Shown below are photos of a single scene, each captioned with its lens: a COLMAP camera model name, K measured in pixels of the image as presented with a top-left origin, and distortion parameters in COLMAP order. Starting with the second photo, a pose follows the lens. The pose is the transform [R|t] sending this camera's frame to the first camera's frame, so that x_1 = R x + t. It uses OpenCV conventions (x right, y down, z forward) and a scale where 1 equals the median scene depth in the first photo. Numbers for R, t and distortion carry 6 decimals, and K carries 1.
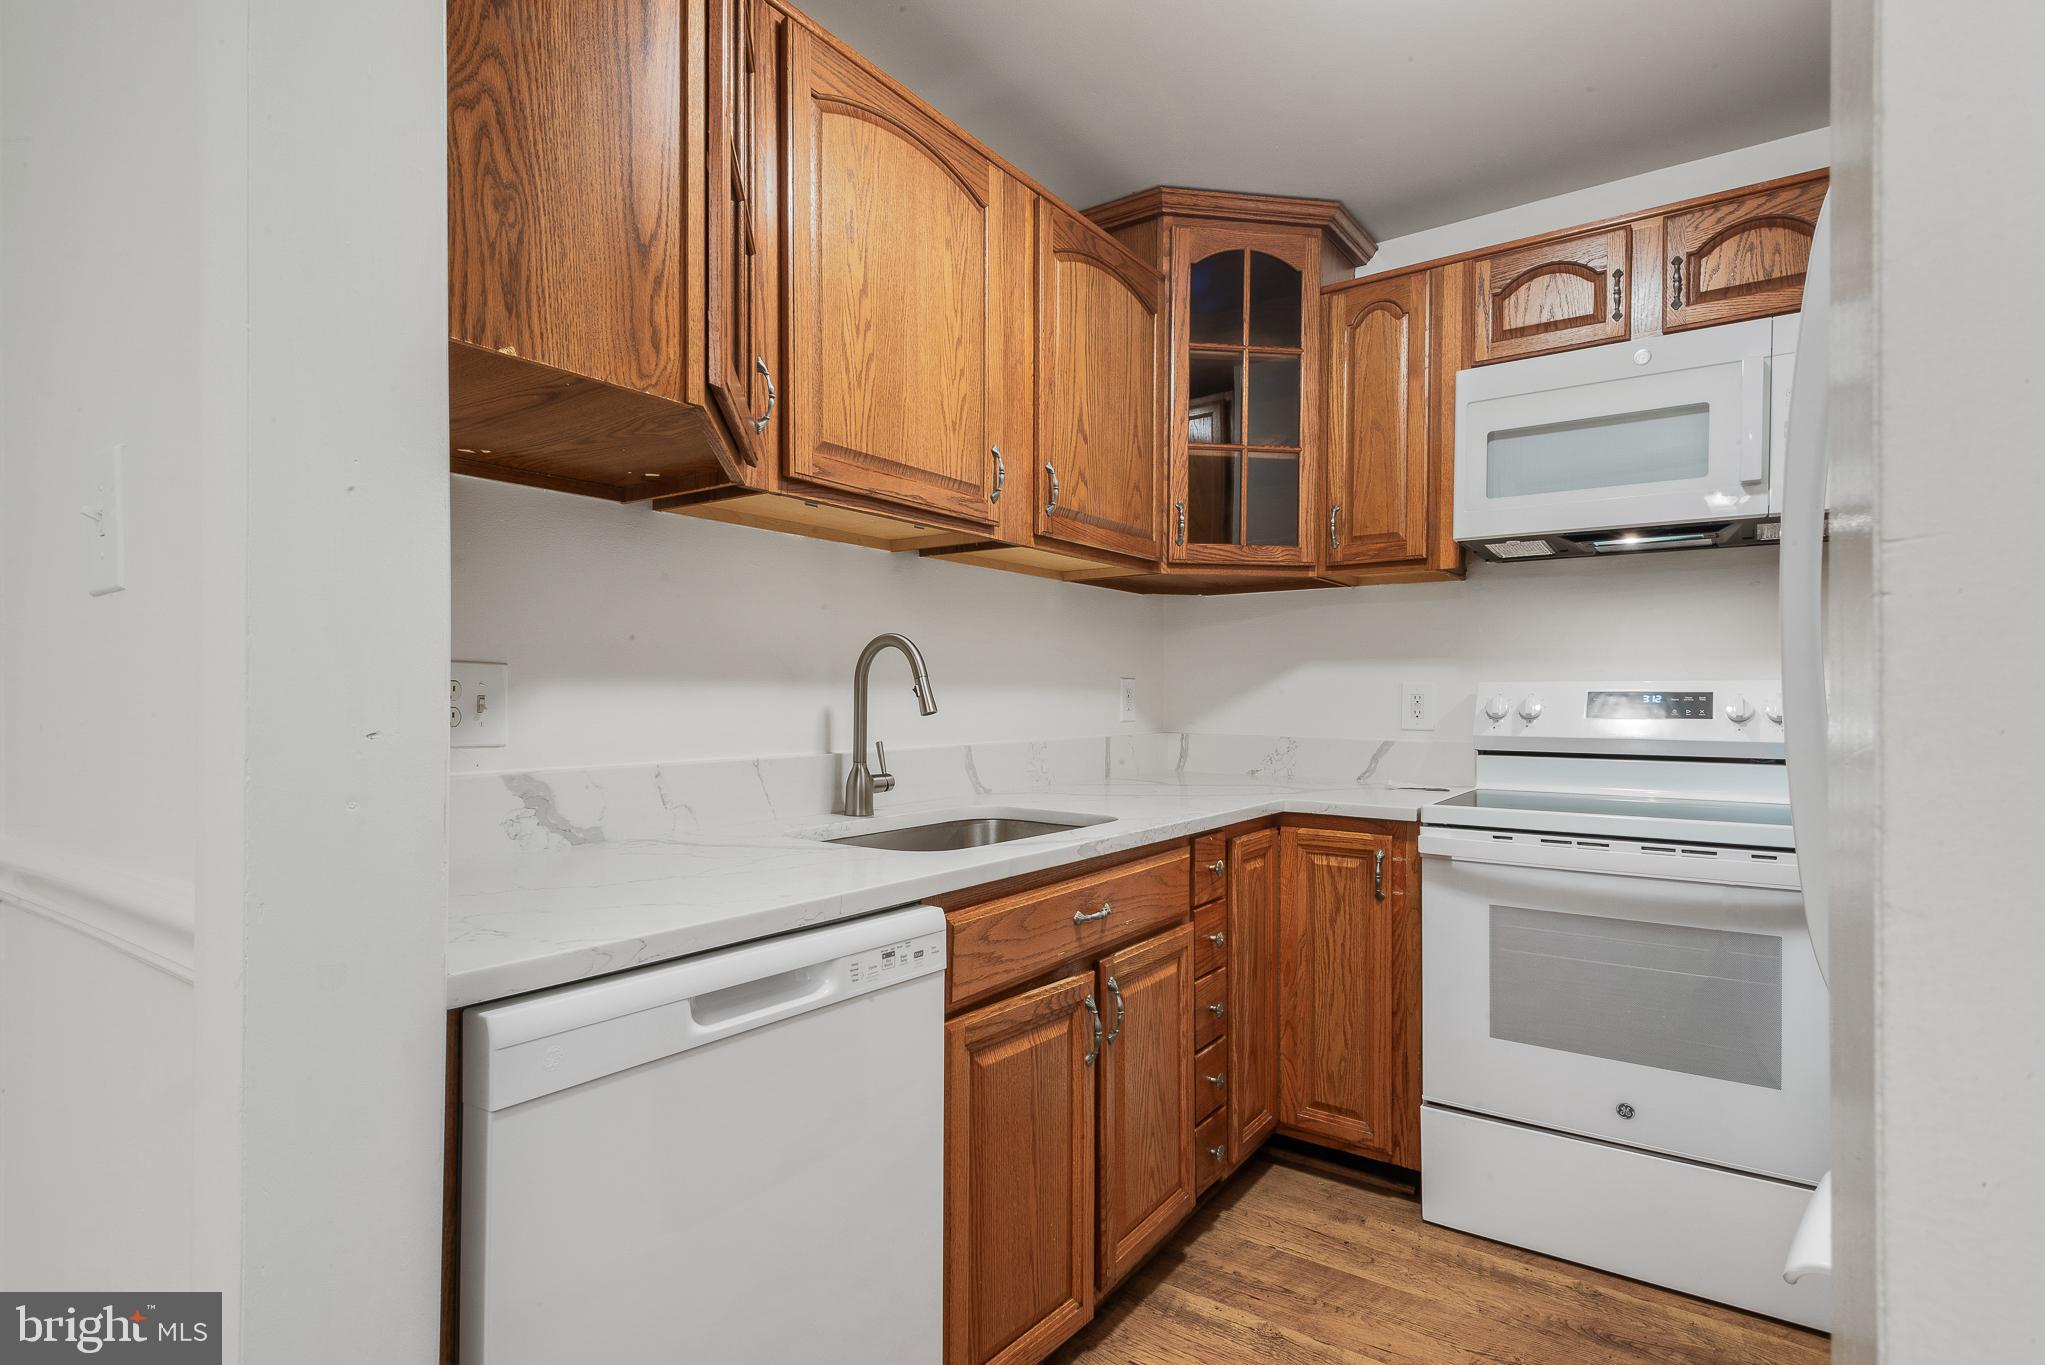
lens RADIAL K [[1000.1, 0, 996.2], [0, 1000.1, 705.5], [0, 0, 1]] dist [0.020321, -0.018731]
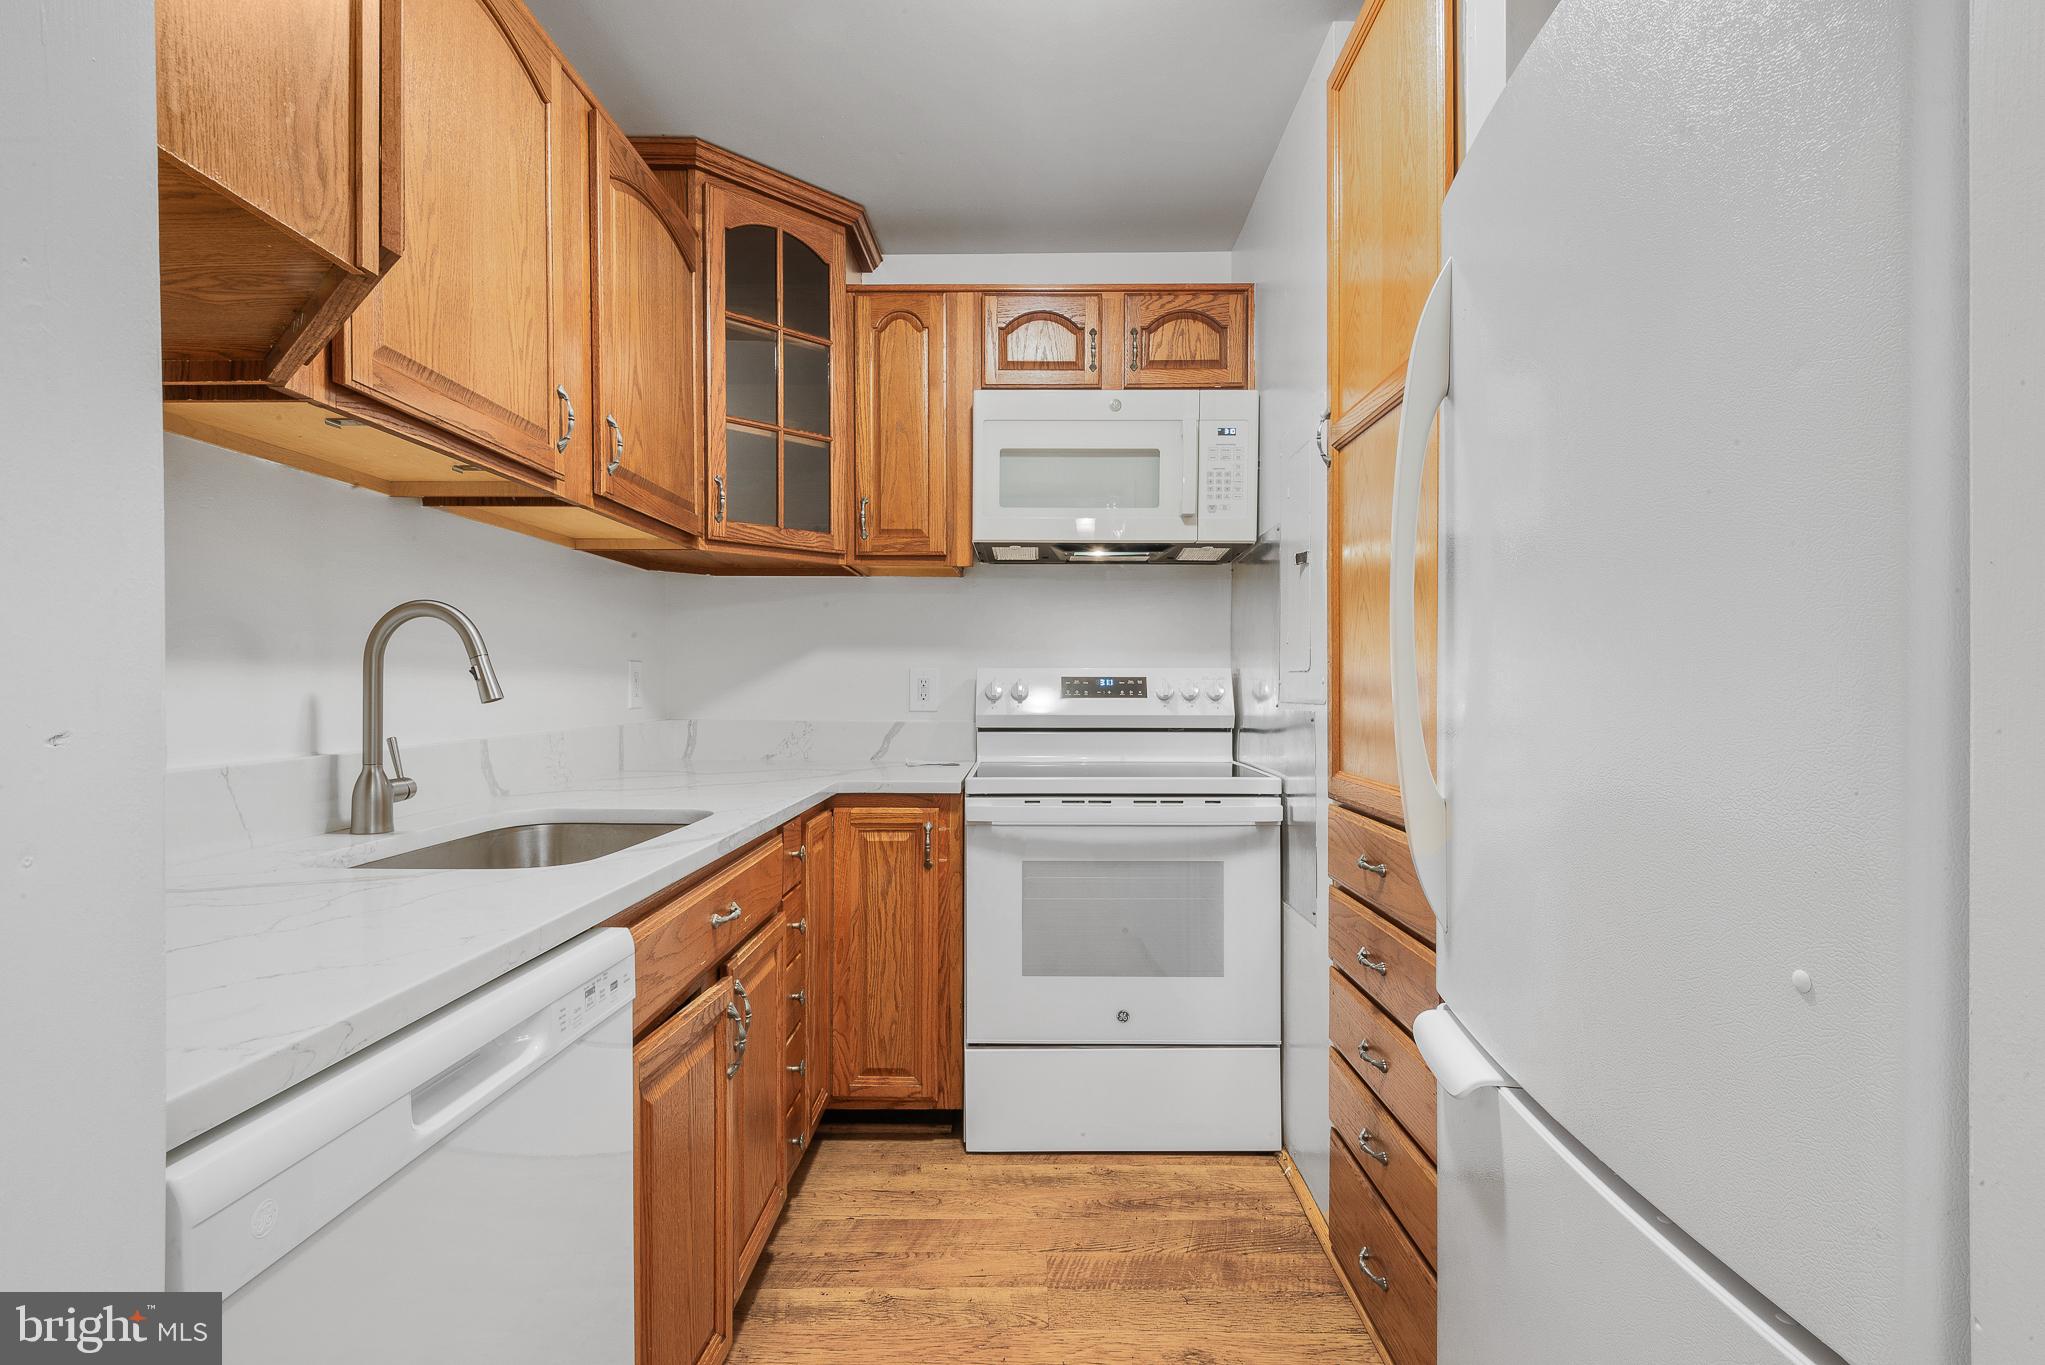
lens RADIAL K [[1000.1, 0, 1007.1], [0, 1000.1, 698.1], [0, 0, 1]] dist [0.020321, -0.018731]
pose [[0.815254, -0.009569, 0.579025, -0.178321], [0.005219, 0.999944, 0.009177, 0.000773], [-0.579081, -0.004460, 0.815258, 0.074798]]
